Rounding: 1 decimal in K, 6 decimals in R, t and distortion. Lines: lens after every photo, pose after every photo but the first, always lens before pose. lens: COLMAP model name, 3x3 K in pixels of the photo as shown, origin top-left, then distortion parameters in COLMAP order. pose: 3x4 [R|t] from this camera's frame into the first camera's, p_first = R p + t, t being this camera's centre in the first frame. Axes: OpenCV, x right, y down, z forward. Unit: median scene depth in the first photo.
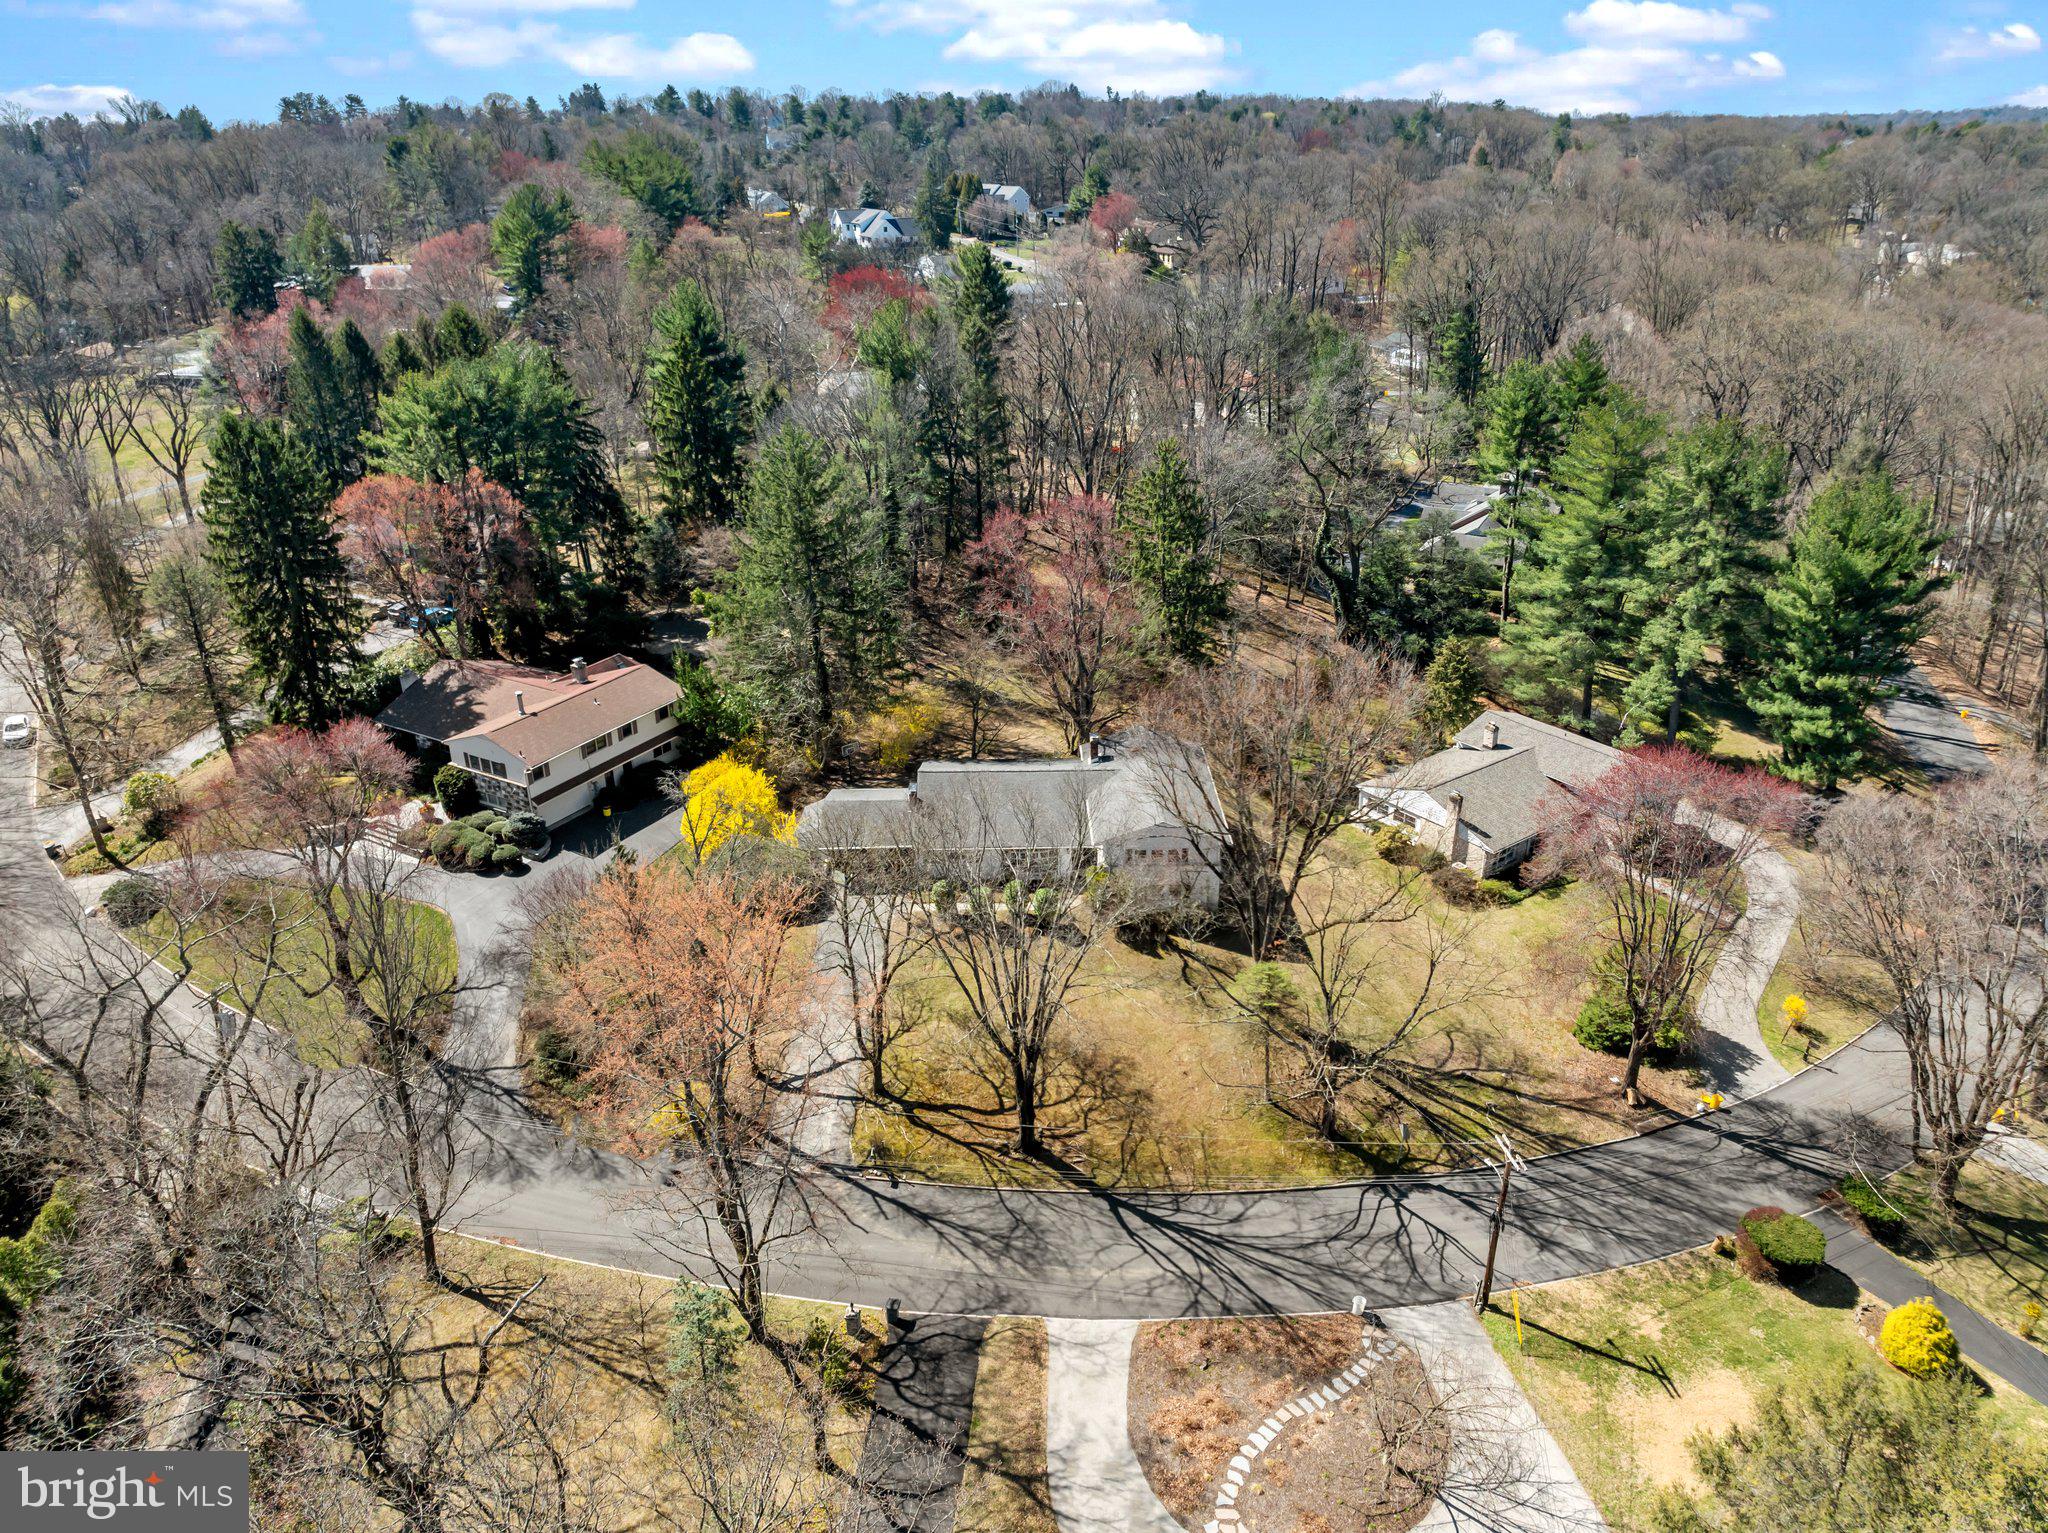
lens RADIAL K [[1450.1, 0, 1024.0], [0, 1450.1, 766.5], [0, 0, 1]] dist [-0.039308, 0.004267]
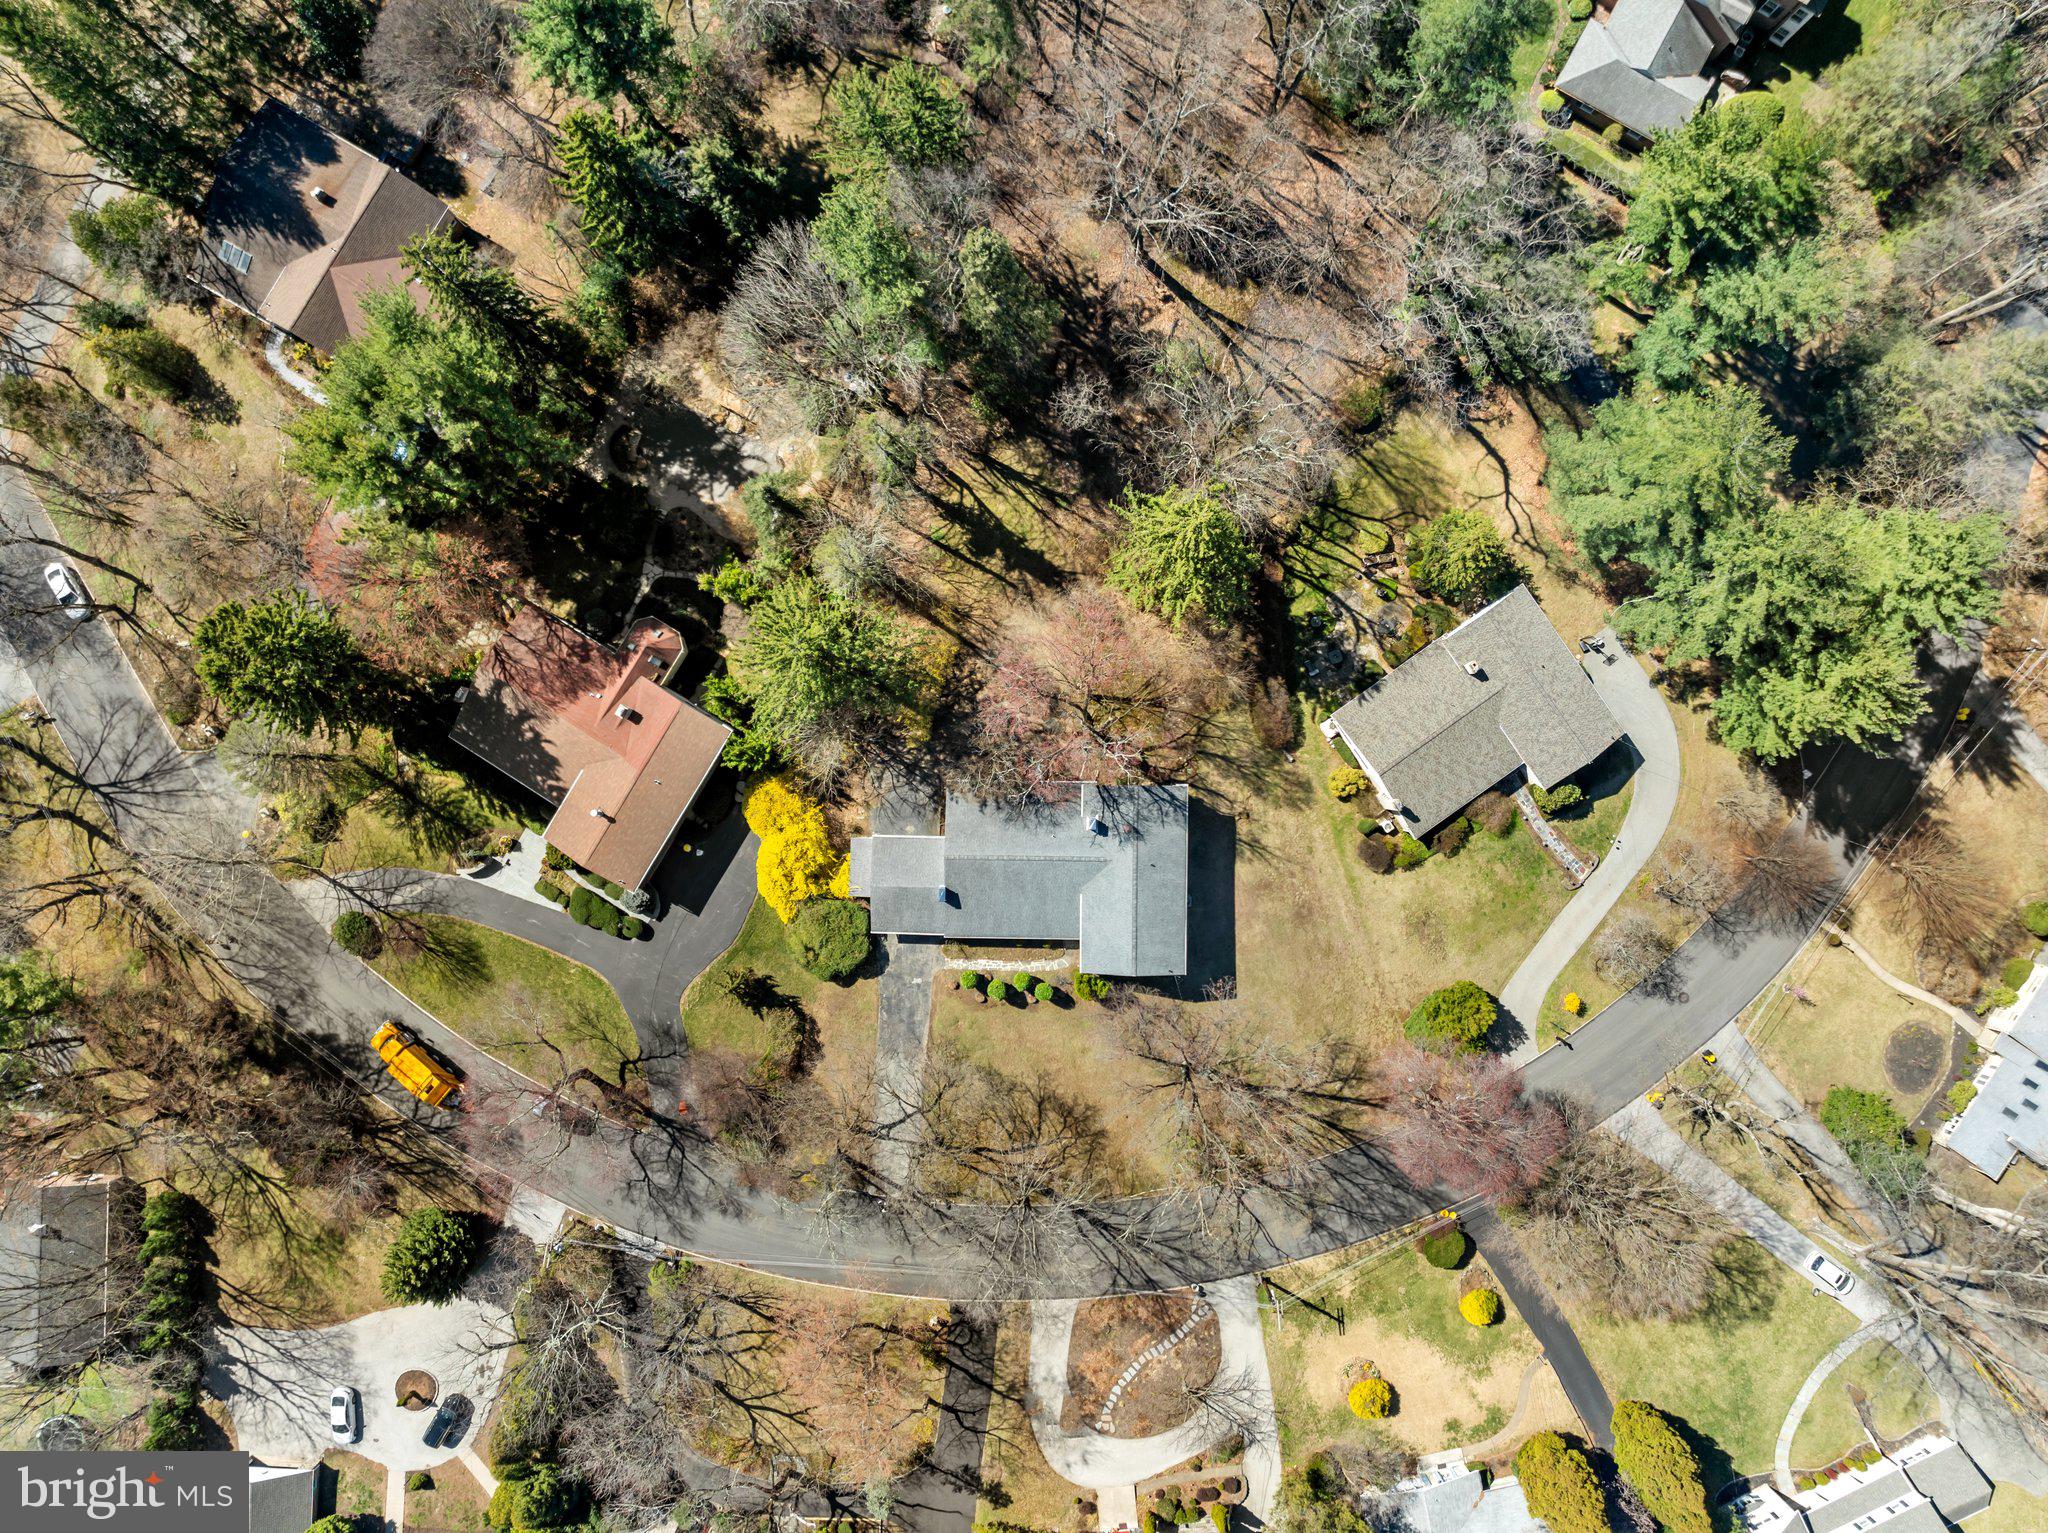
lens RADIAL K [[1450.1, 0, 1024.0], [0, 1450.1, 766.5], [0, 0, 1]] dist [-0.039308, 0.004267]
pose [[0.999695, 0.022877, 0.009259, -0.022404], [-0.017926, 0.415234, 0.909538, -1.169067], [0.016963, -0.909427, 0.415517, 0.584679]]
